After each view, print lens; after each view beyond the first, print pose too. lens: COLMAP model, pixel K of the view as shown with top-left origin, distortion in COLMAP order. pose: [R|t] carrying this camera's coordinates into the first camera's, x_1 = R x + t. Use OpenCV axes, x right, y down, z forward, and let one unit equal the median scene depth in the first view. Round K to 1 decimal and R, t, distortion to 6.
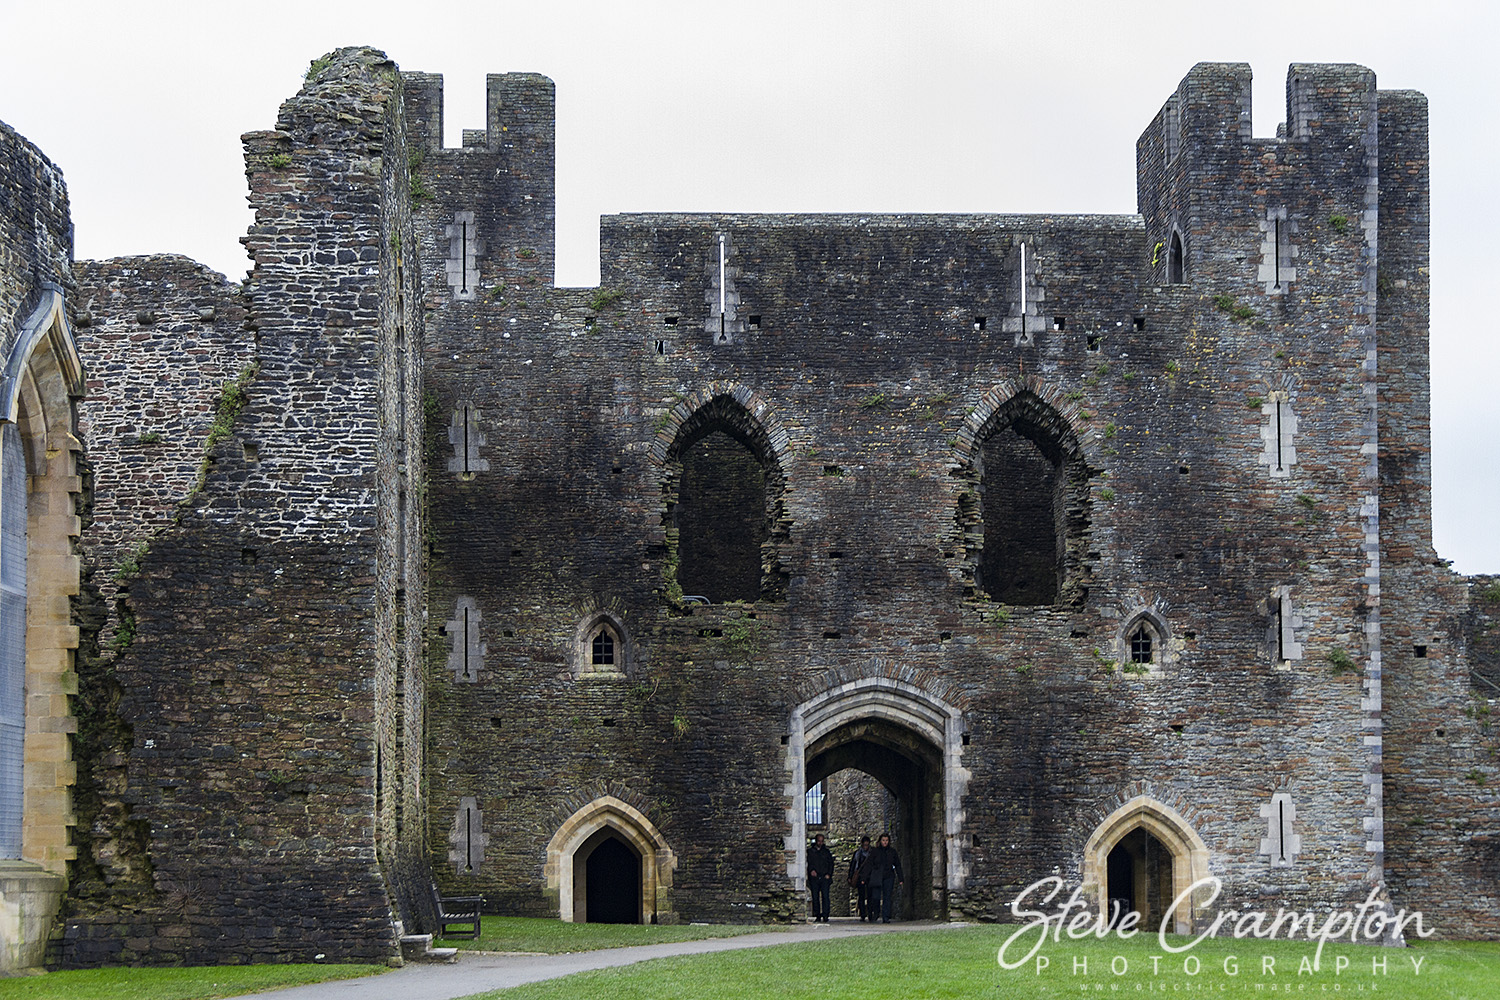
lens RADIAL K [[2469.1, 0, 749.9], [0, 2469.1, 500.9], [0, 0, 1]] dist [0.019095, 0.000000]
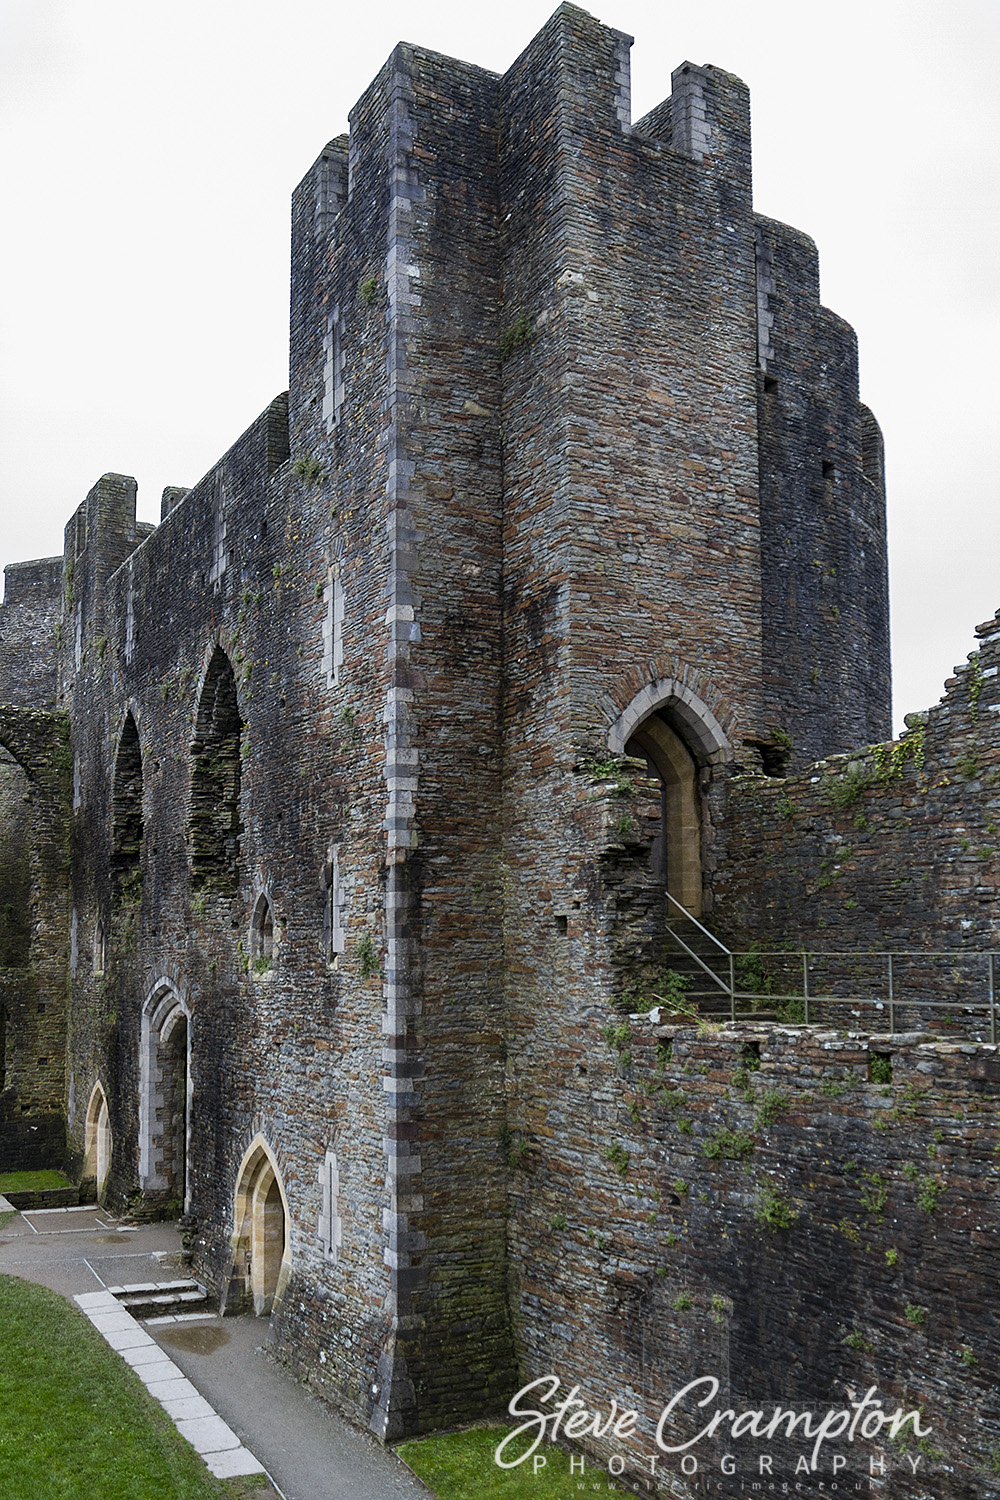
lens RADIAL K [[1369.3, 0, 499.7], [0, 1369.3, 747.8], [0, 0, 1]] dist [-0.052311, 0.000000]
pose [[0.382365, -0.136812, -0.913827, 0.574217], [0.138505, 0.986290, -0.089707, 0.047463], [0.913572, -0.092269, 0.396072, 0.880293]]
